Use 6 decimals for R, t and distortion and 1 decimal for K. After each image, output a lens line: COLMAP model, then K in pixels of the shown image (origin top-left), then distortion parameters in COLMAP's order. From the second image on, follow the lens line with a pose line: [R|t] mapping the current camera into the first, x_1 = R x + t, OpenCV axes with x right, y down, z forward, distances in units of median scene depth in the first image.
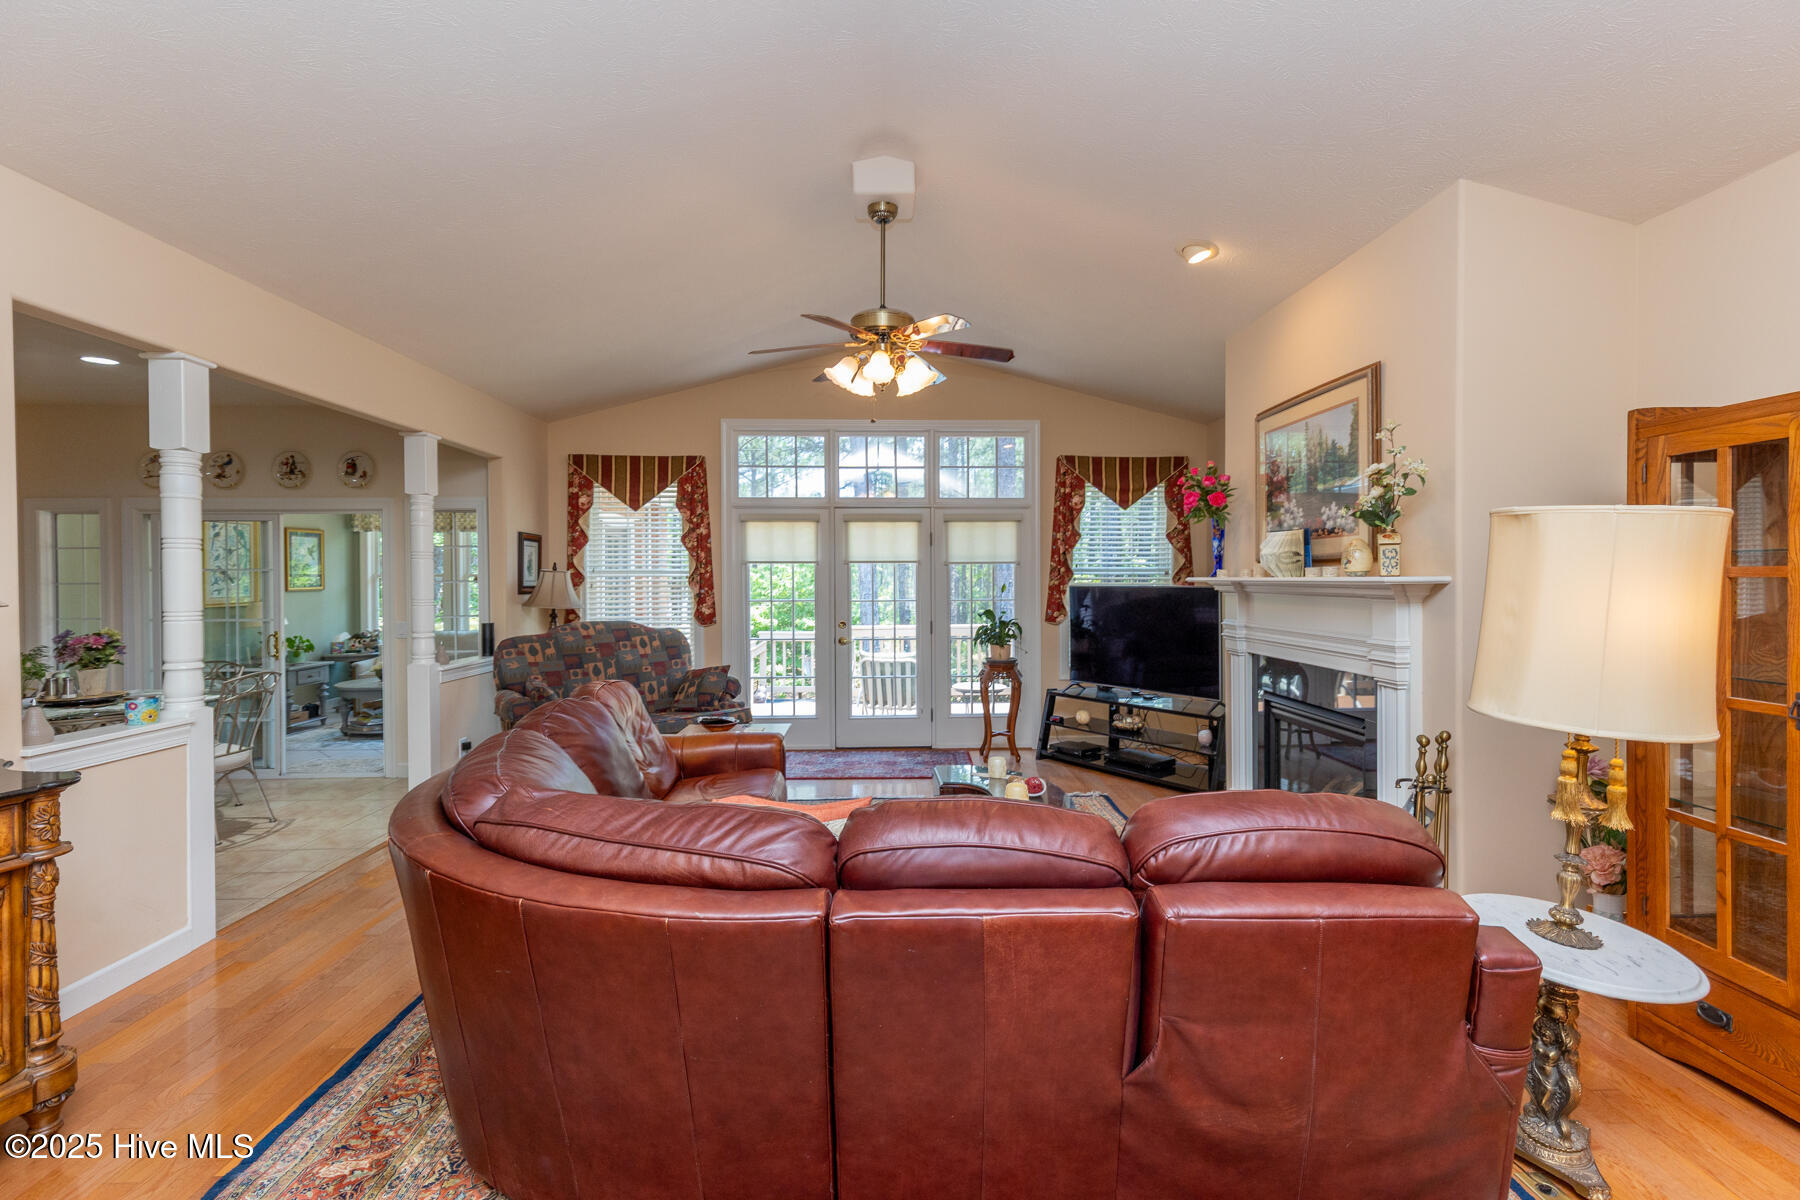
lens RADIAL K [[810.7, 0, 900.7], [0, 810.7, 585.8], [0, 0, 1]] dist [0.014538, -0.001693]
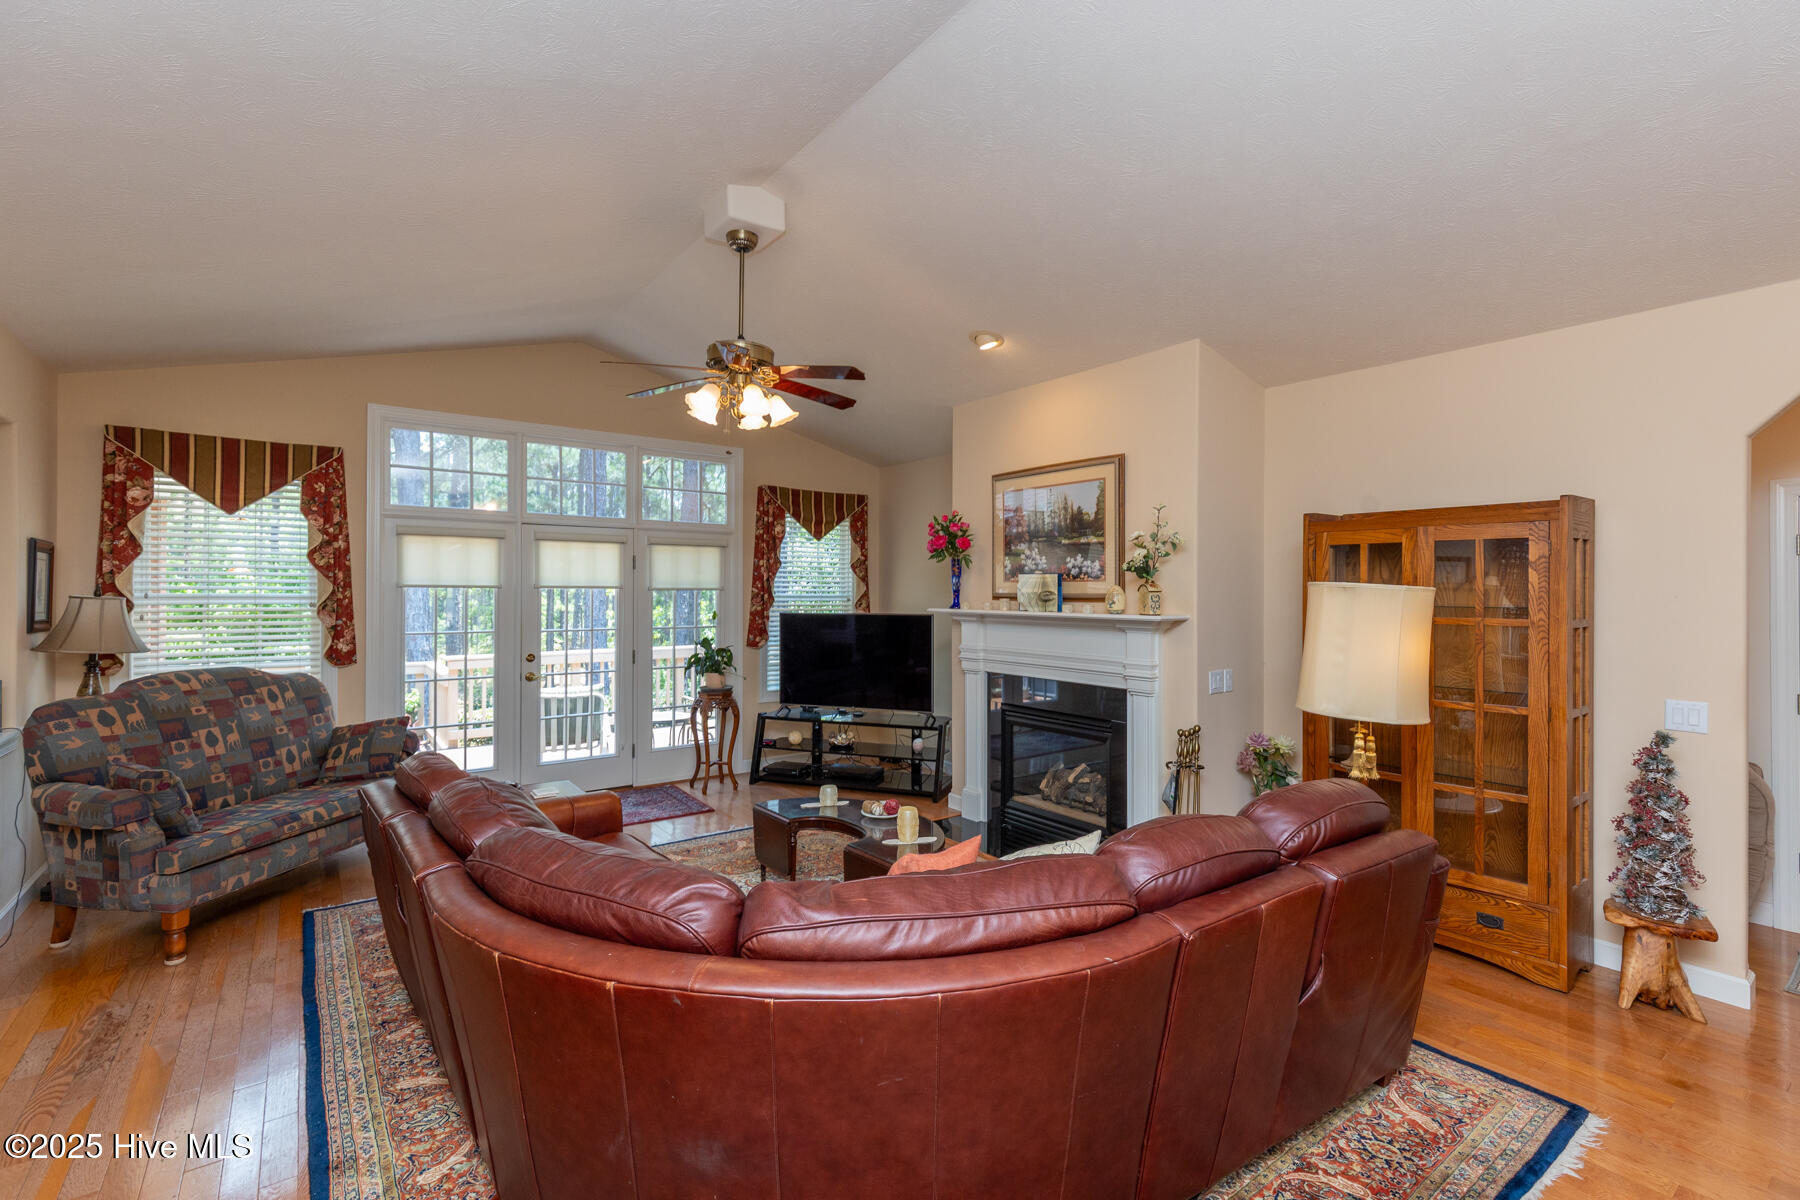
lens RADIAL K [[810.7, 0, 898.9], [0, 810.7, 584.1], [0, 0, 1]] dist [0.014538, -0.001693]
pose [[0.822646, 0.012001, 0.568427, -0.257894], [-0.002926, 0.999853, -0.016874, -0.019108], [-0.568546, 0.012218, 0.822560, 0.057992]]
